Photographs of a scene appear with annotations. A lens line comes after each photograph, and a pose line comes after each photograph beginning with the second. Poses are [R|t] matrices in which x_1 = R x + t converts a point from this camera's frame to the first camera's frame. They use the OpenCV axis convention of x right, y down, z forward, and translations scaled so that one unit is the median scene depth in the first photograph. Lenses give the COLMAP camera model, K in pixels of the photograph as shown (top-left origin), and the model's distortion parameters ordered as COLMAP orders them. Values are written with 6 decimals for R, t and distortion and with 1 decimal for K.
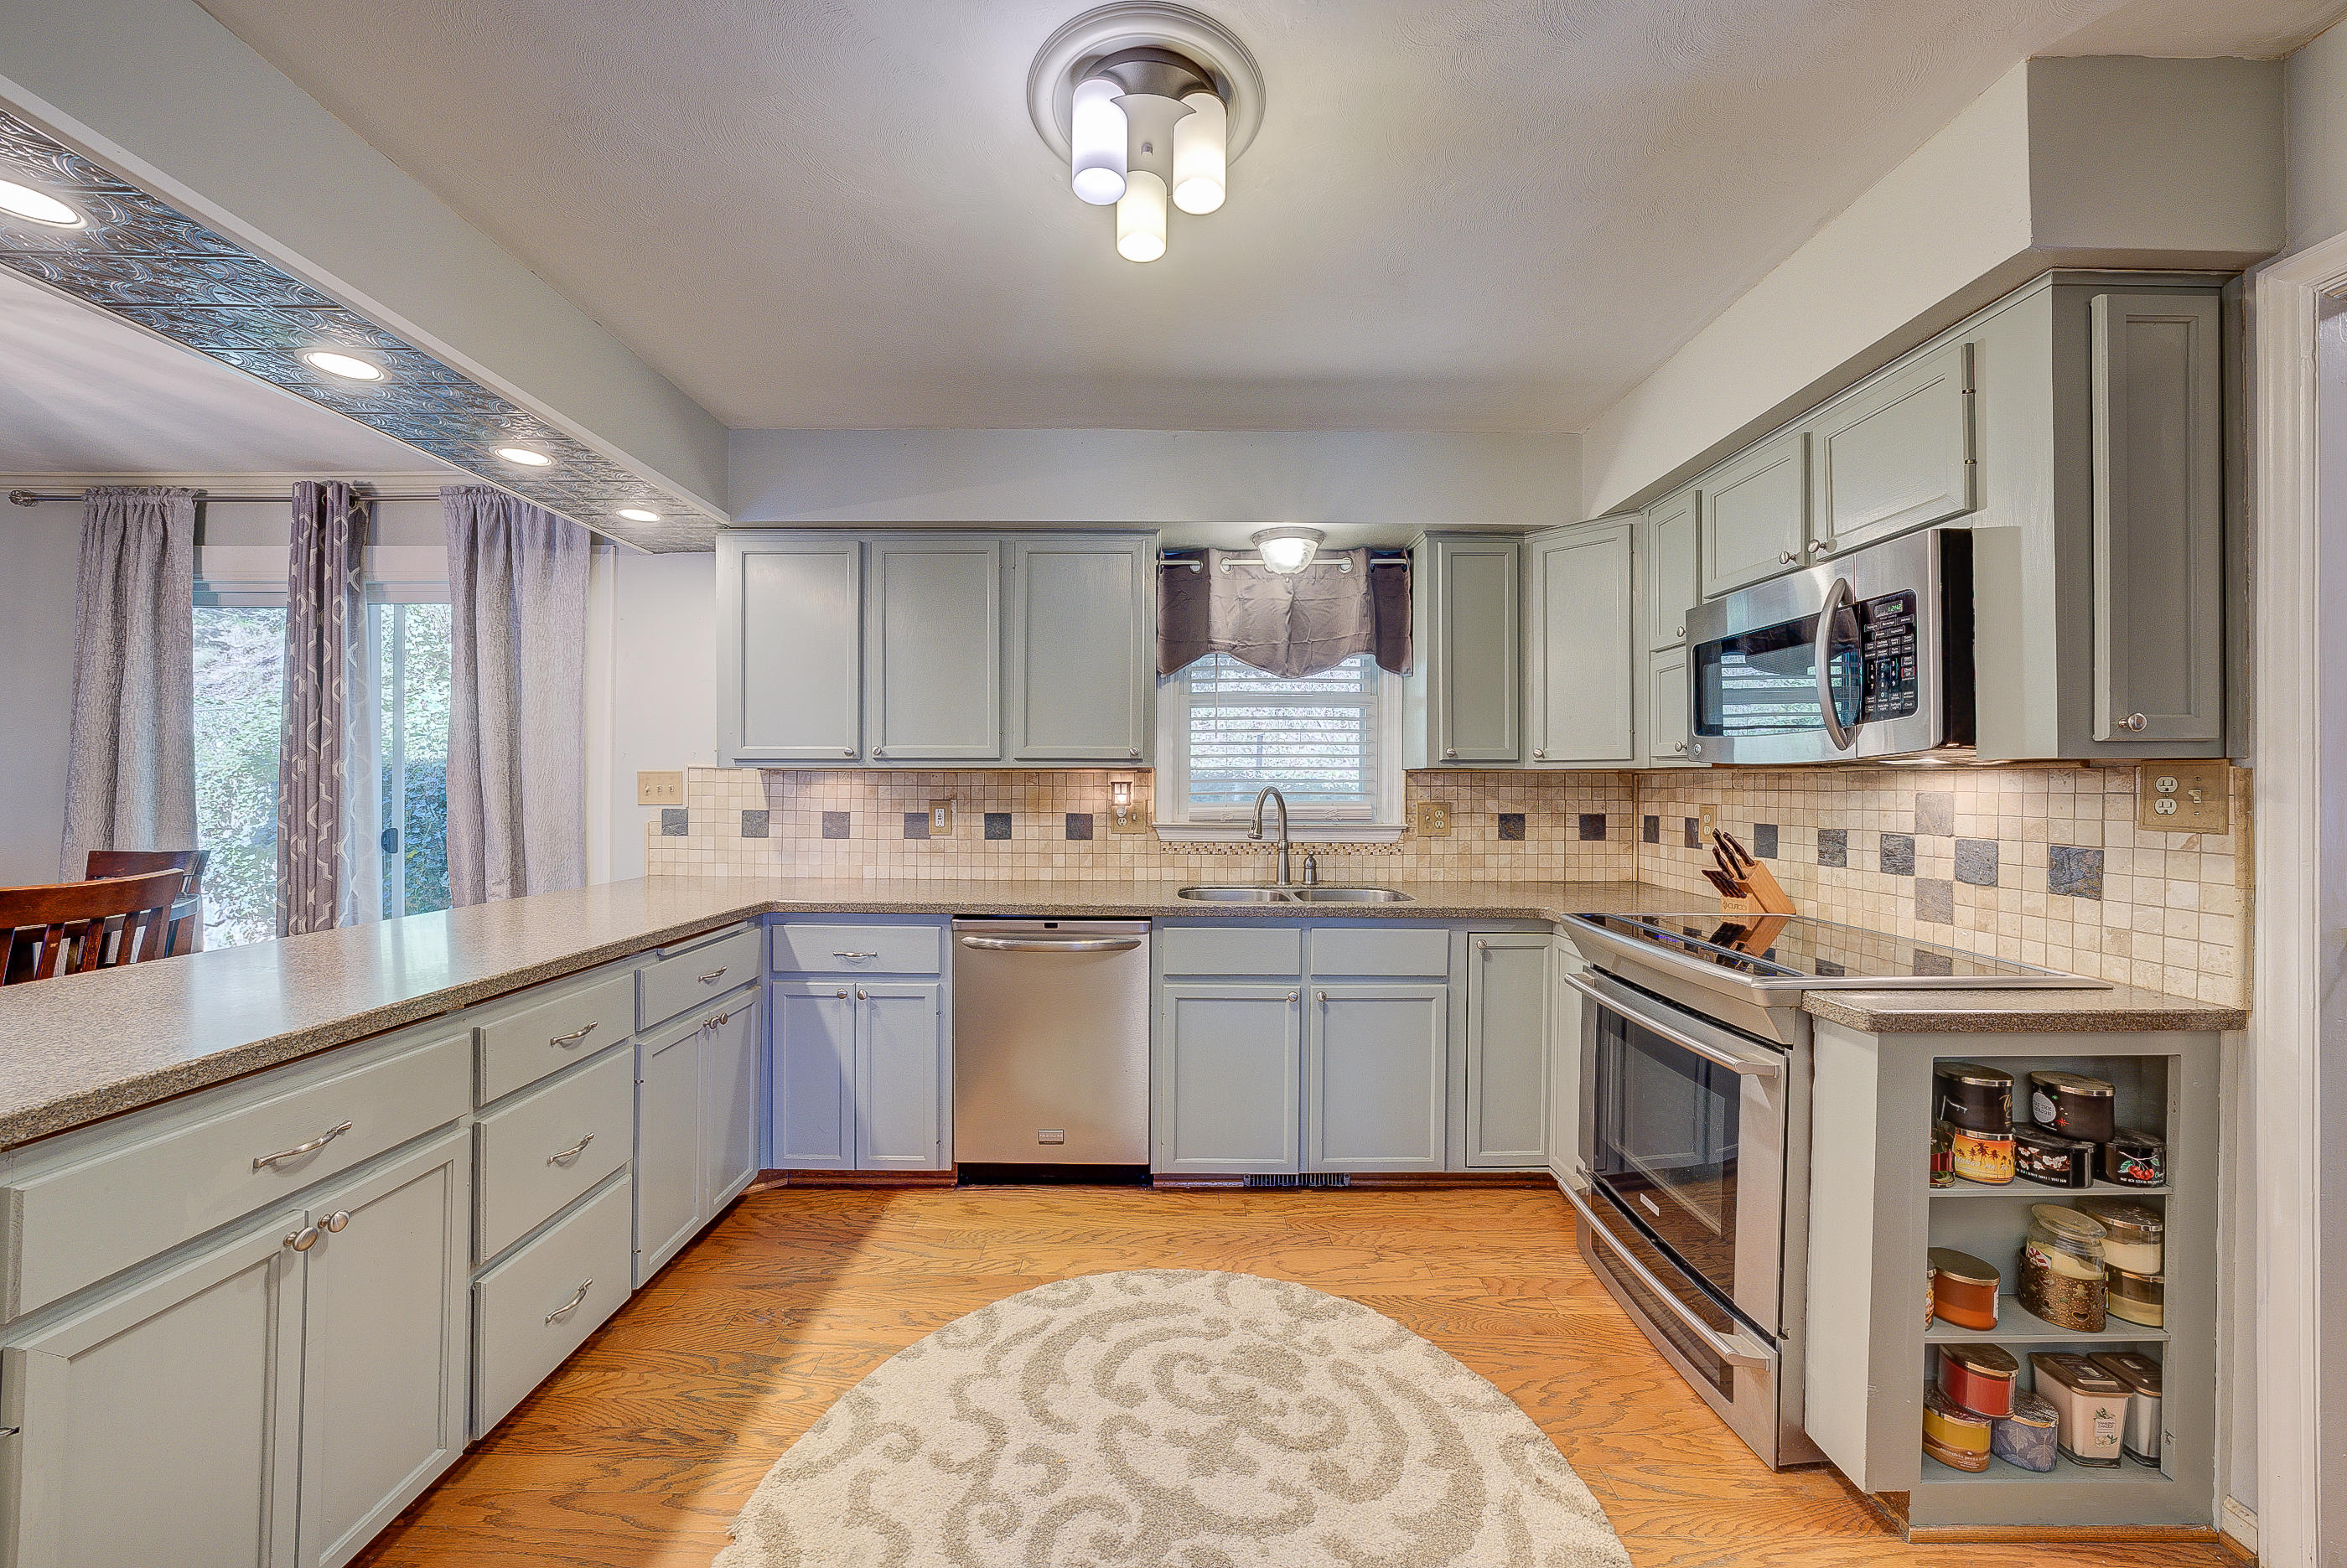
lens RADIAL K [[861.2, 0, 1166.7], [0, 861.2, 780.9], [0, 0, 1]] dist [-0.013287, 0.001967]
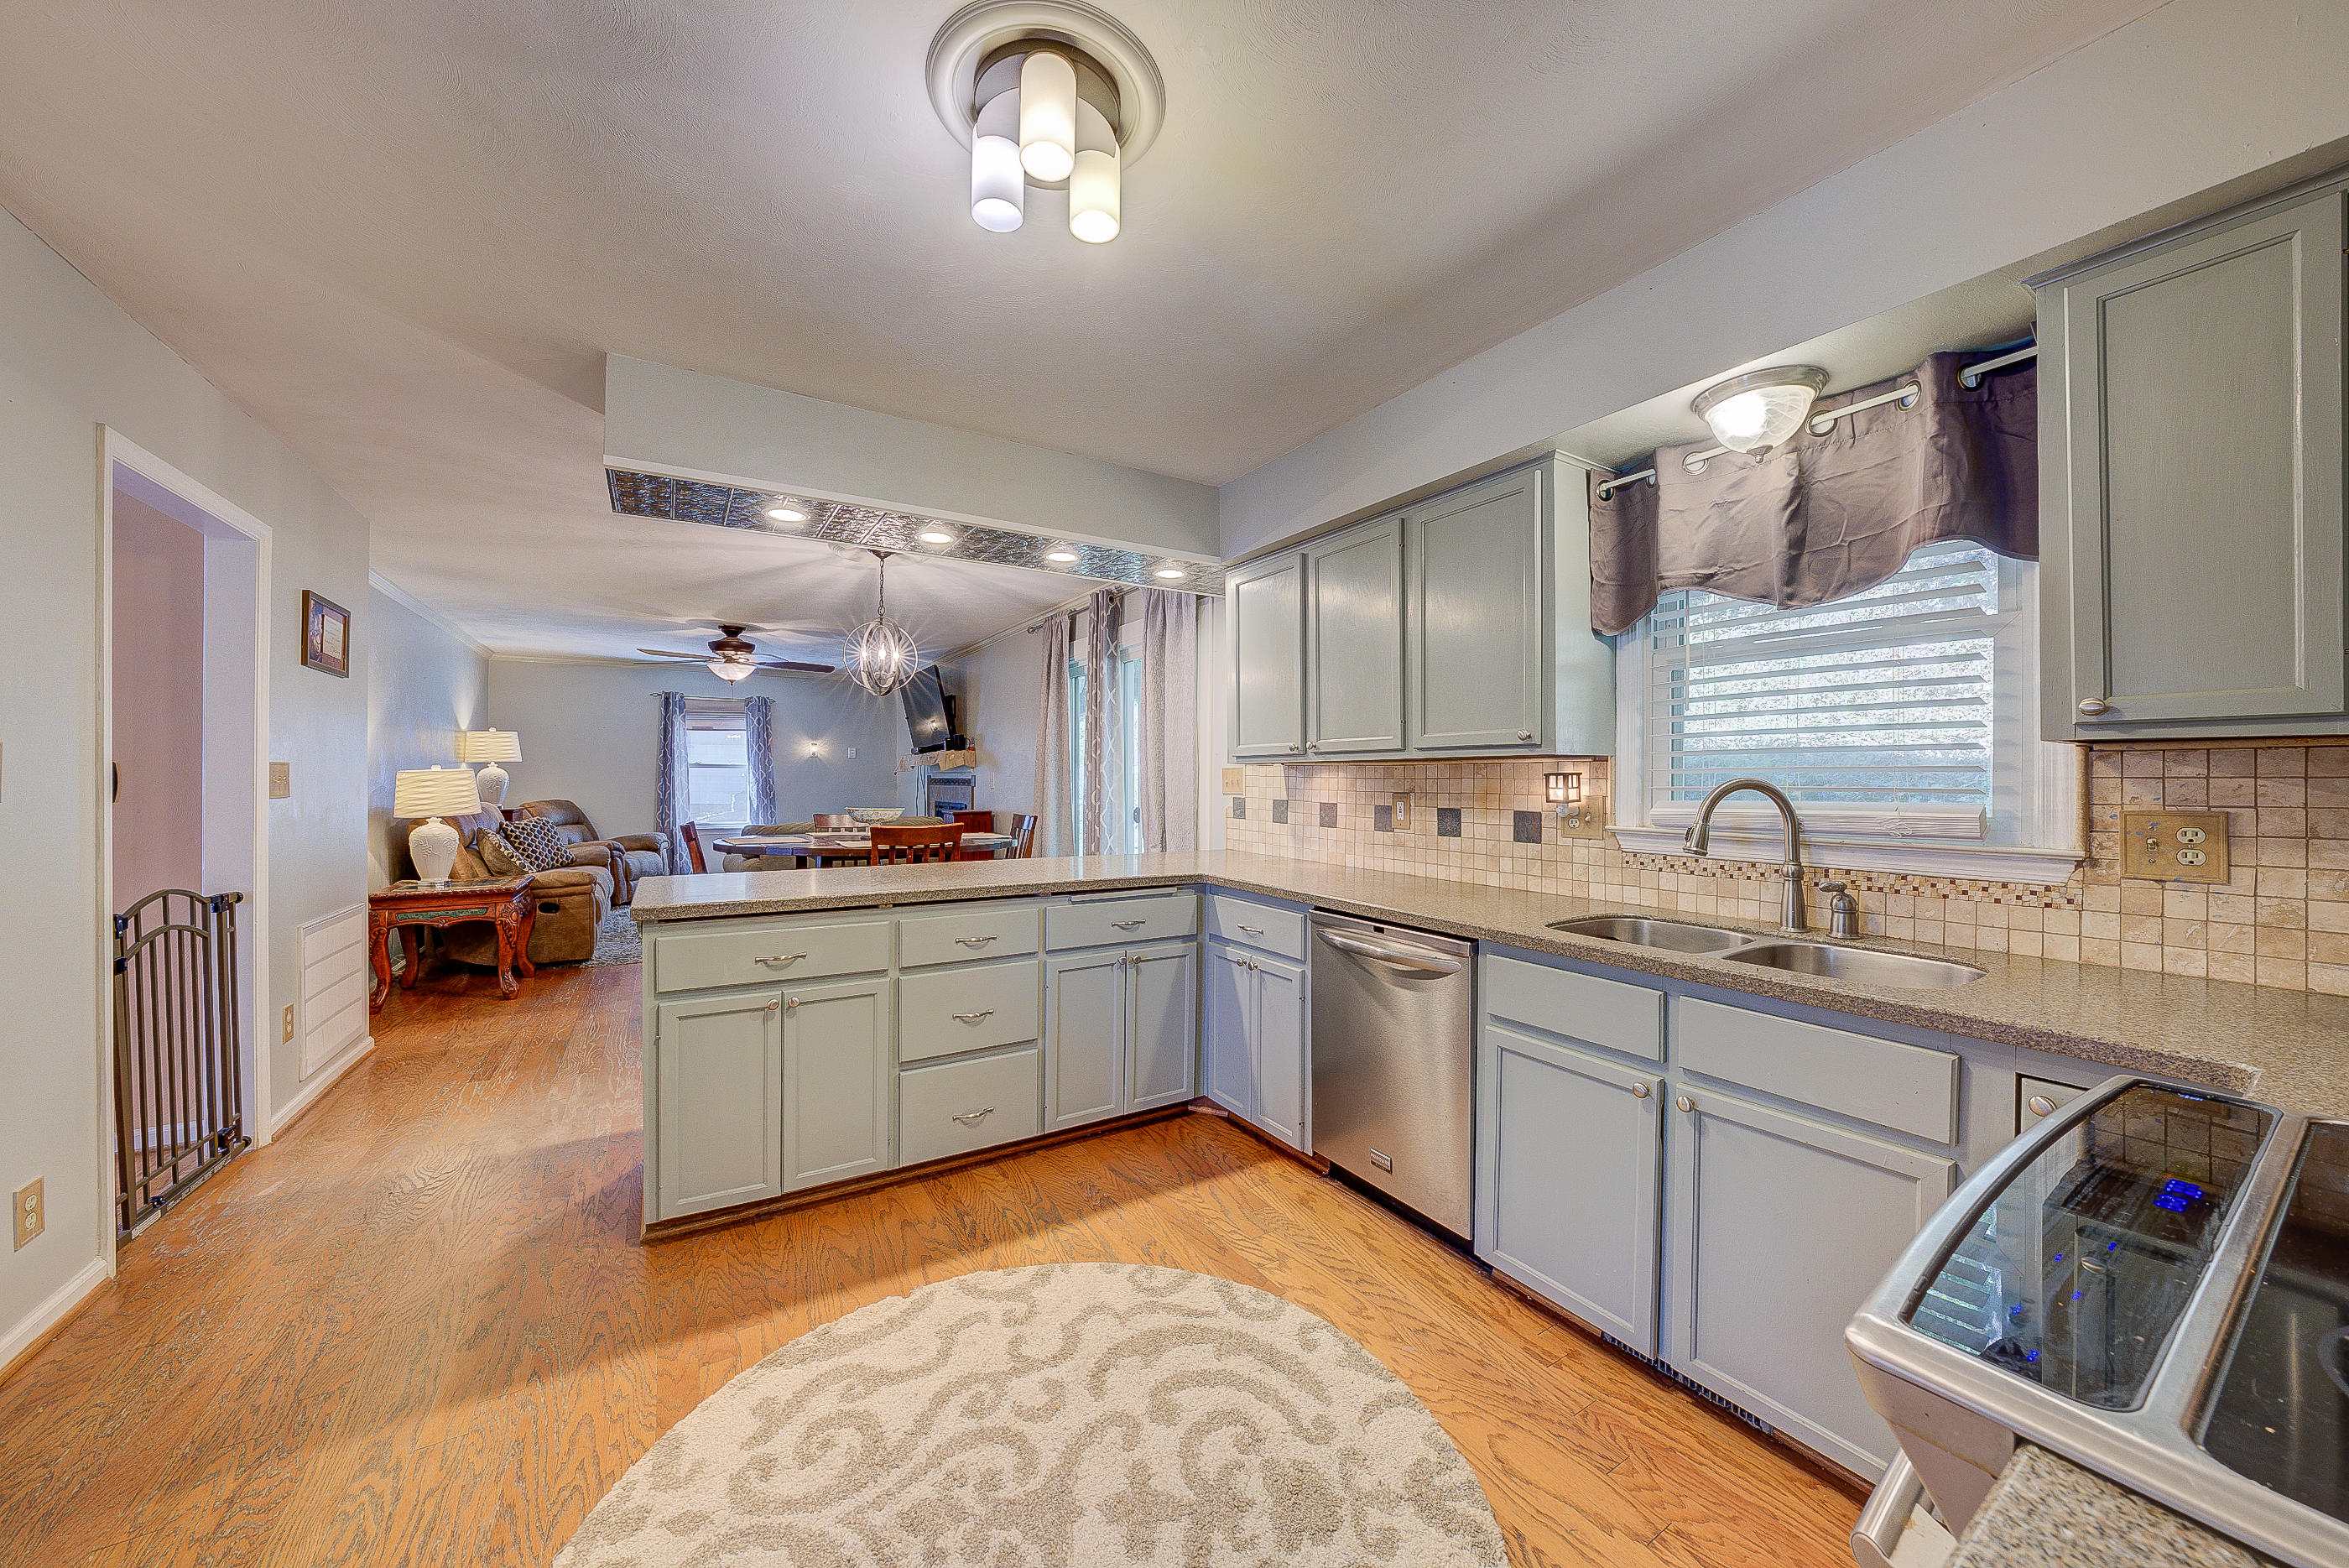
lens RADIAL K [[824.8, 0, 1179.9], [0, 824.8, 773.6], [0, 0, 1]] dist [-0.017880, 0.001769]
pose [[0.528882, -0.006955, -0.848667, 0.494267], [0.001654, 0.999973, -0.007165, 0.007724], [0.848694, 0.002386, 0.528879, 0.352024]]
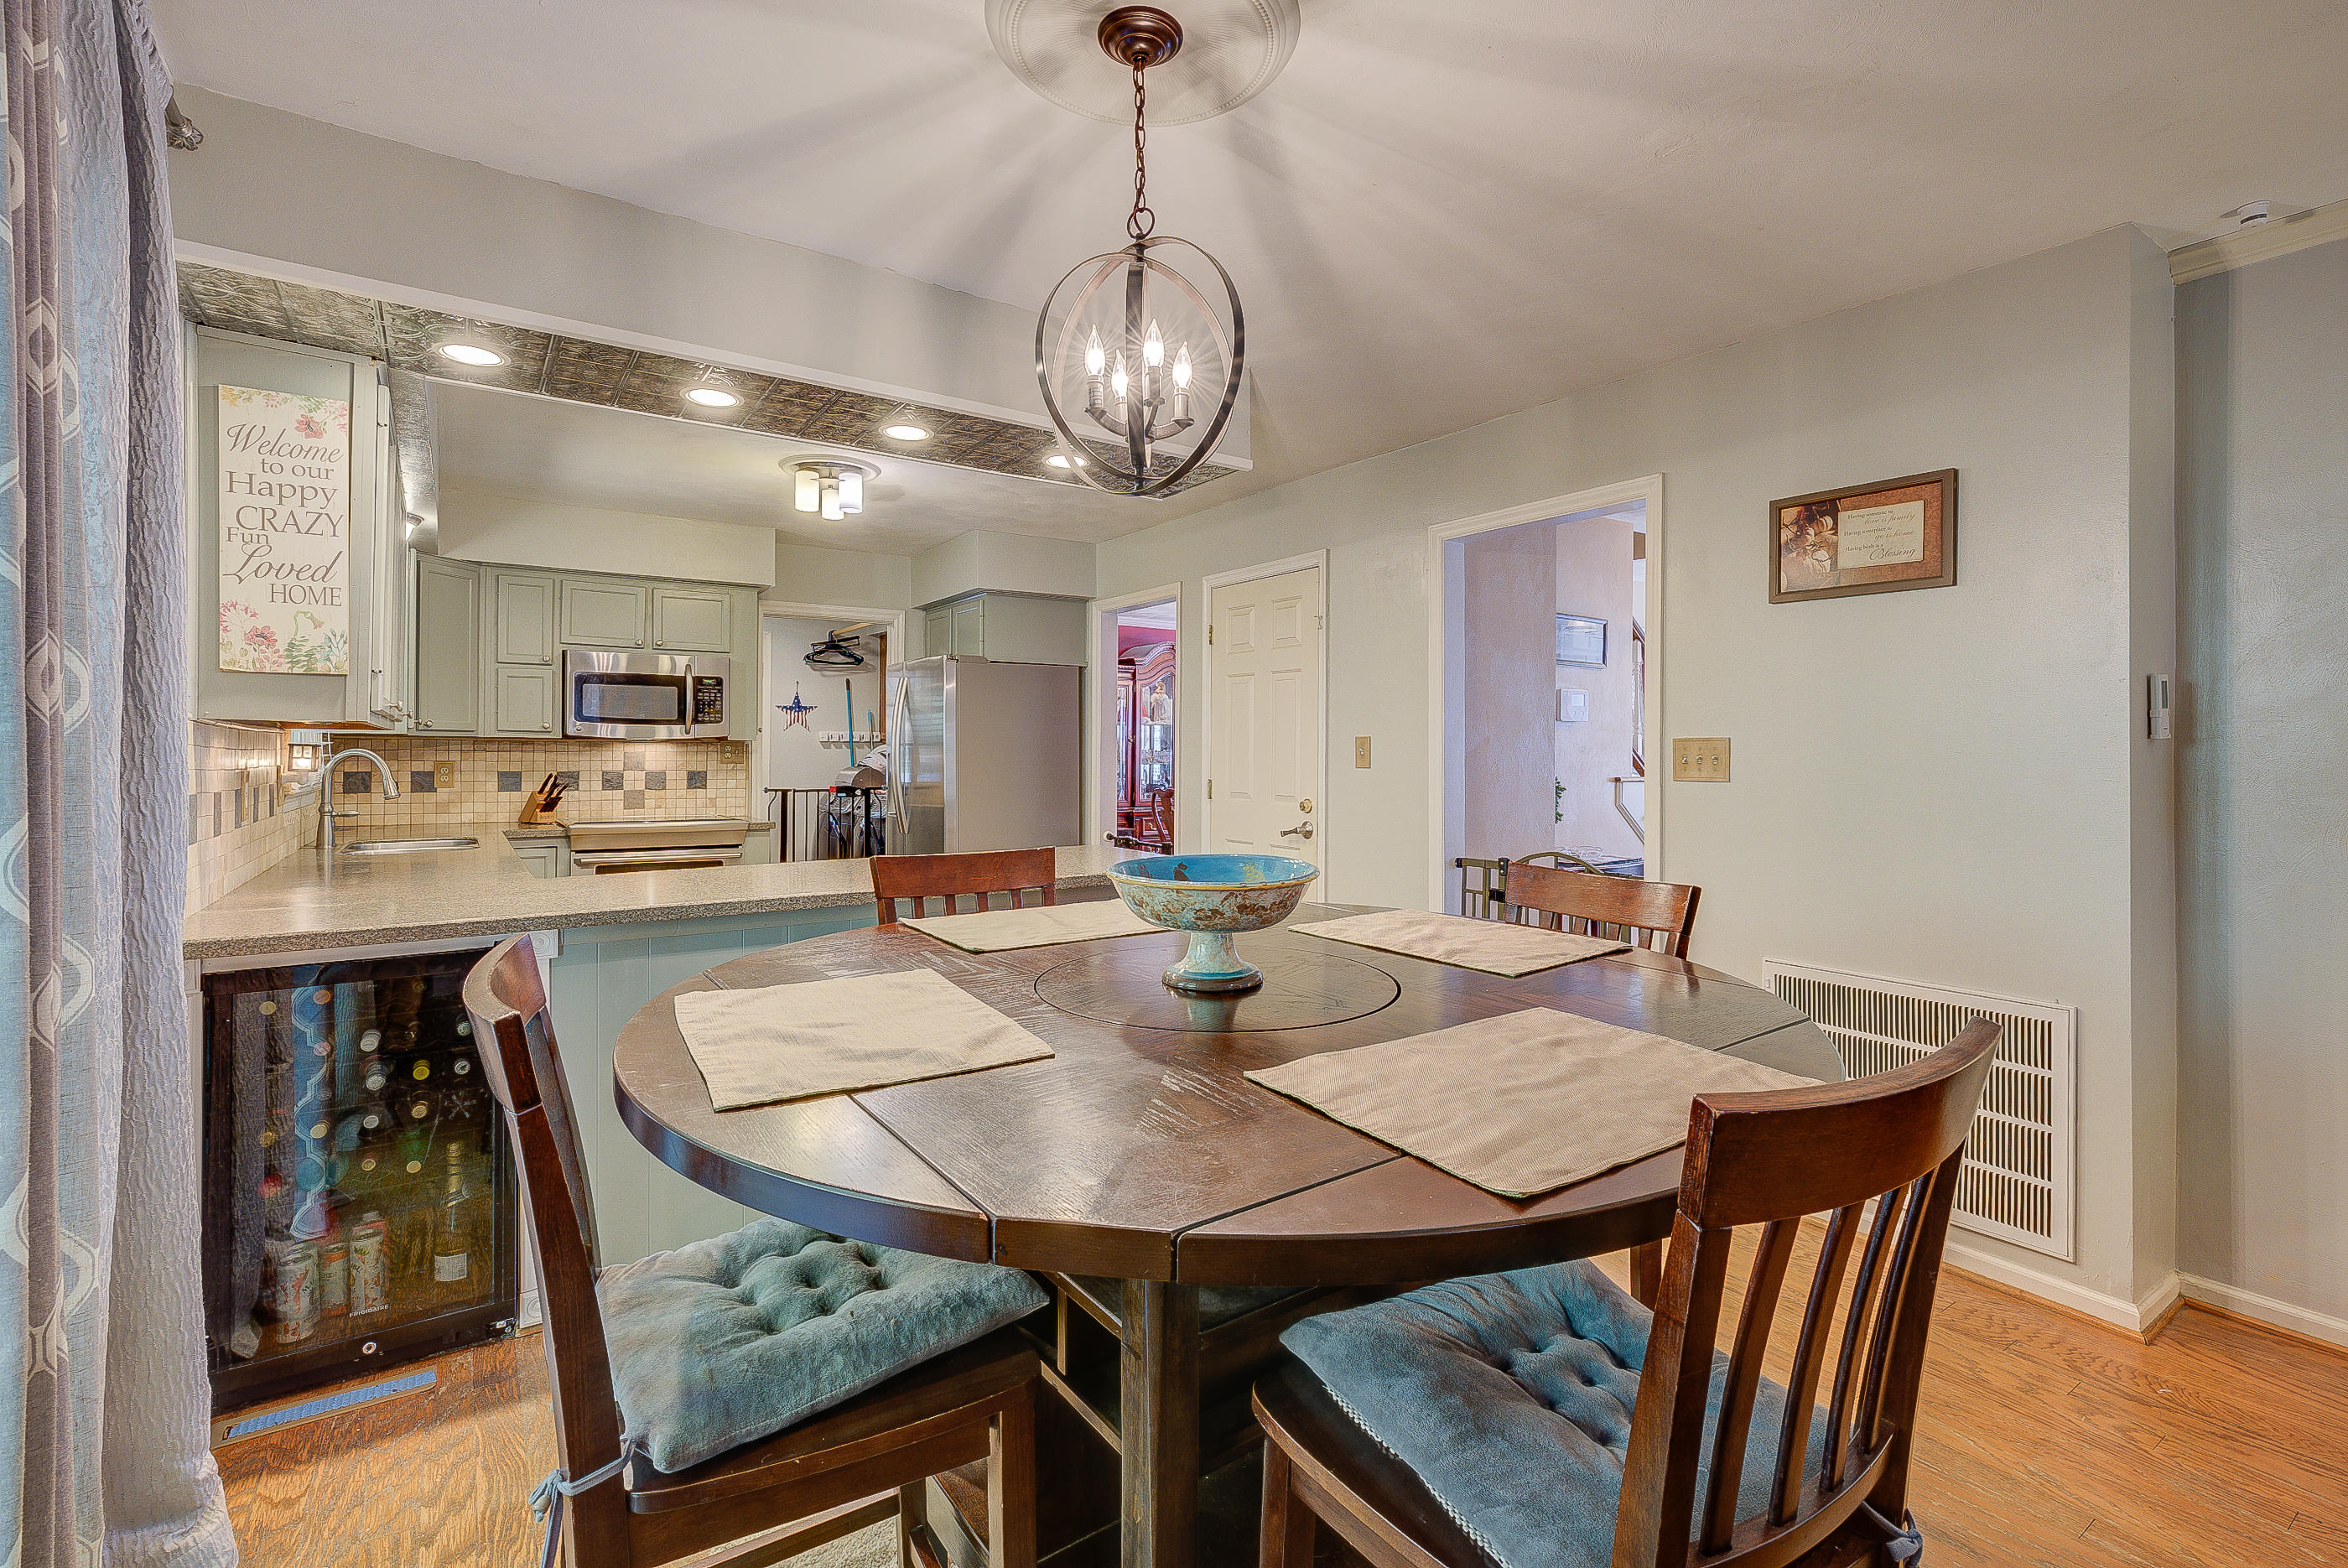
lens RADIAL K [[1051.4, 0, 1159.4], [0, 1051.4, 745.6], [0, 0, 1]] dist [-0.000174, 0.001126]
pose [[-0.552307, 0.001218, 0.833640, -1.689668], [-0.006625, 0.999961, -0.005850, 0.002738], [-0.833614, -0.008754, -0.552277, 1.049525]]
